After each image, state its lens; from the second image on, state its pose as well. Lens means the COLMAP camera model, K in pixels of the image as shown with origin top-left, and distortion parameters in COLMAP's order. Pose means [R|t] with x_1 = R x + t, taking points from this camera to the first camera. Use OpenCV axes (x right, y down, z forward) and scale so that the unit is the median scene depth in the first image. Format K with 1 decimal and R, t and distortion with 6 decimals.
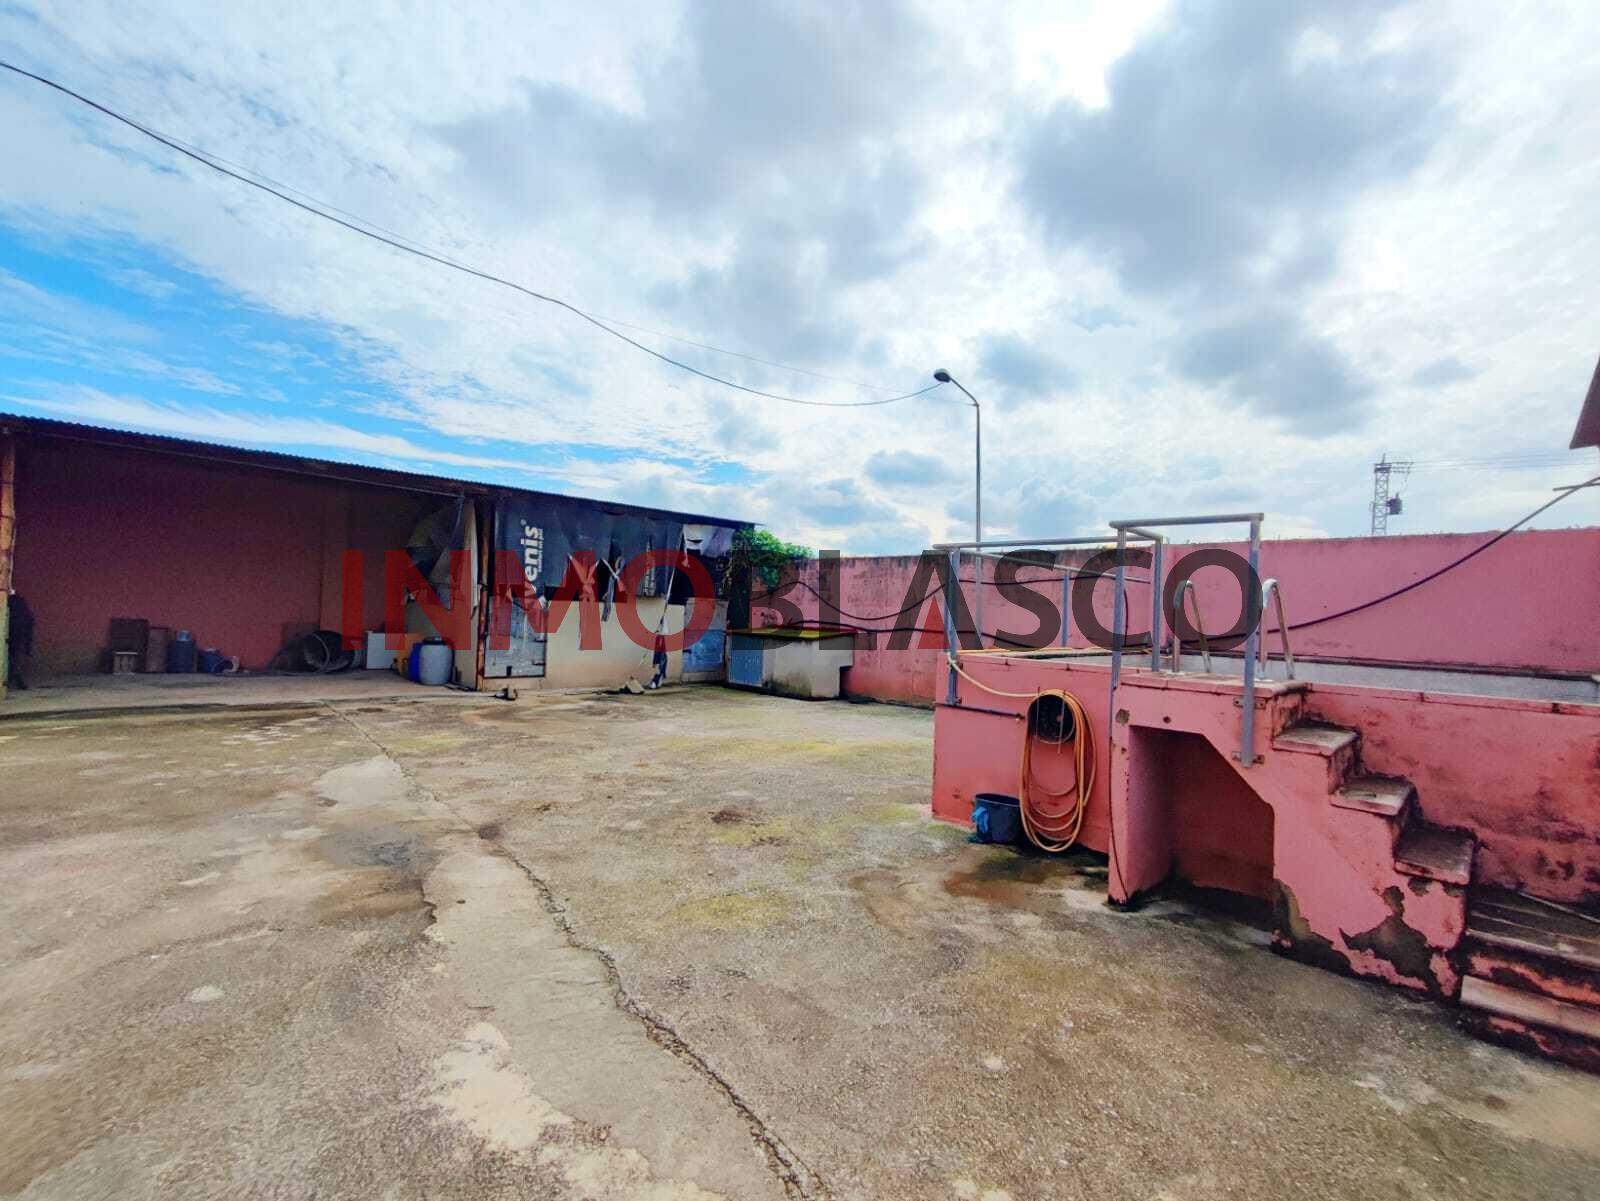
lens RADIAL K [[721.1, 0, 773.8], [0, 721.1, 603.5], [0, 0, 1]] dist [0.017157, -0.000032]
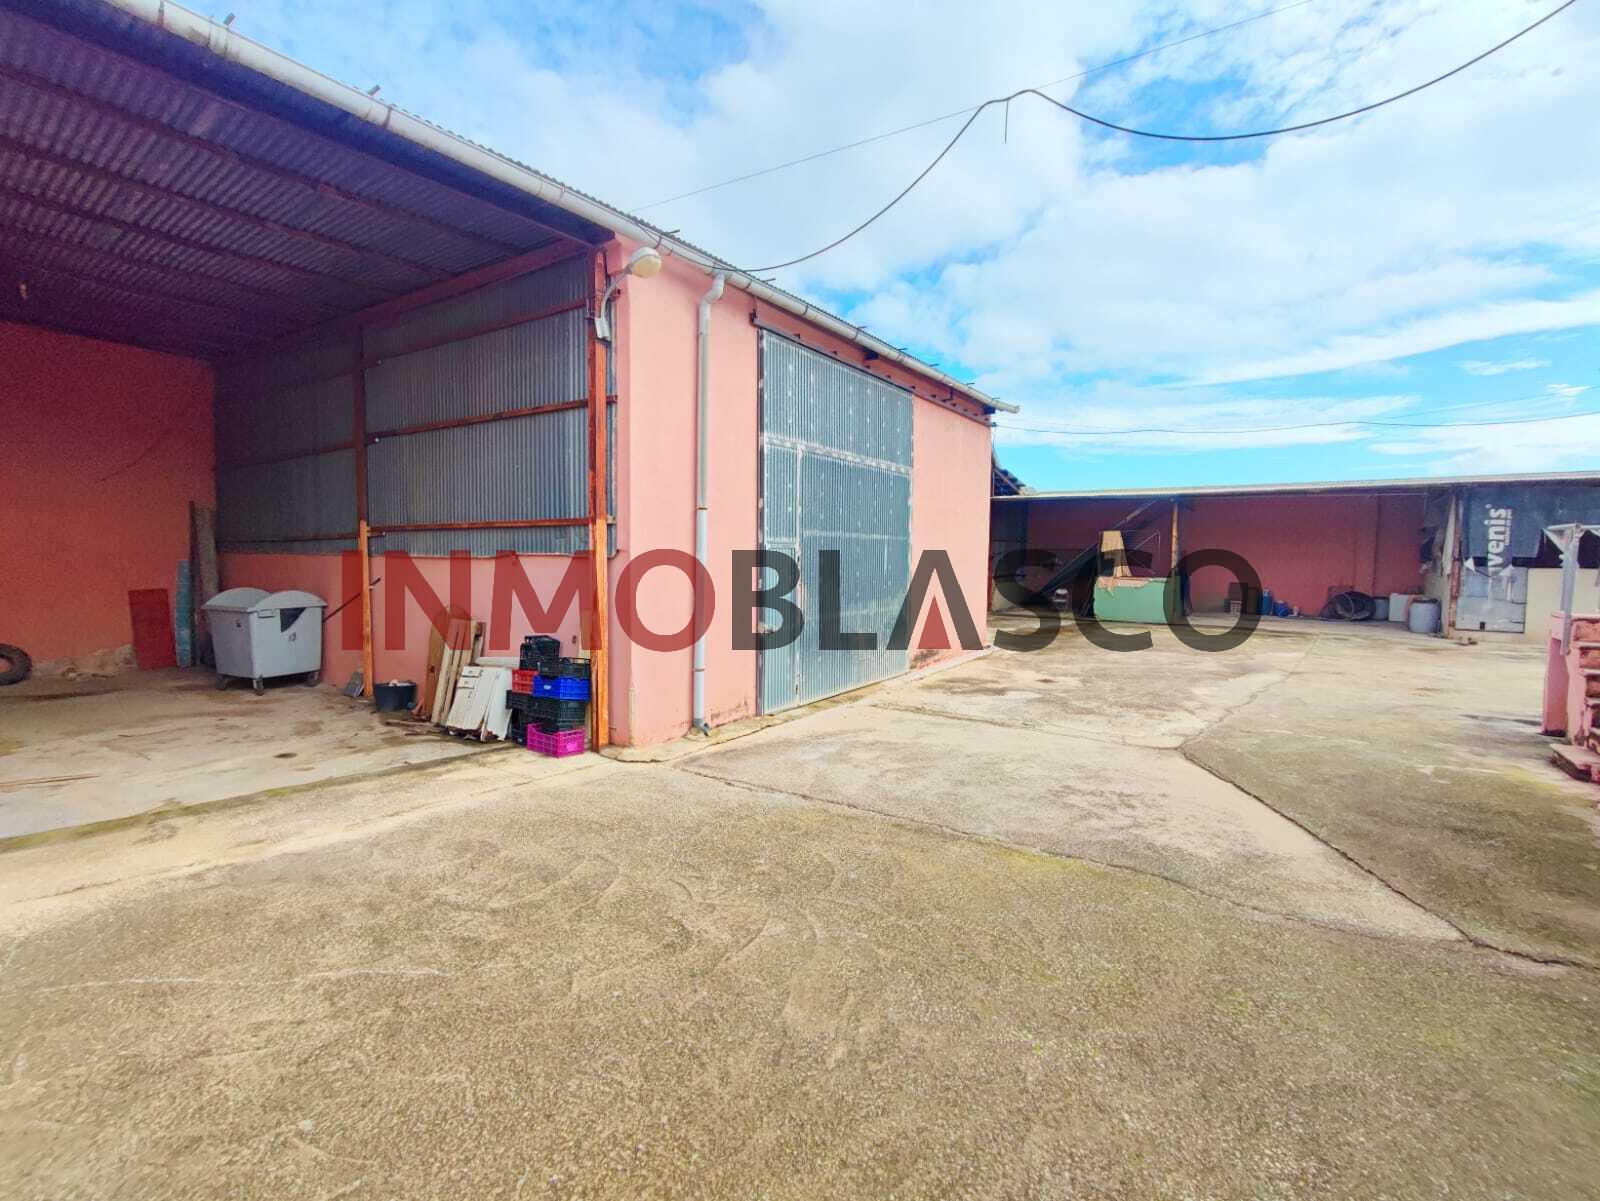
lens RADIAL K [[671.2, 0, 800.0], [0, 671.2, 600.5], [0, 0, 1]] dist [-0.001405, -0.000059]
pose [[0.183677, 0.029261, -0.982551, 0.536187], [0.015072, 0.999356, 0.032579, -0.005137], [0.982871, -0.020793, 0.183117, -0.355897]]
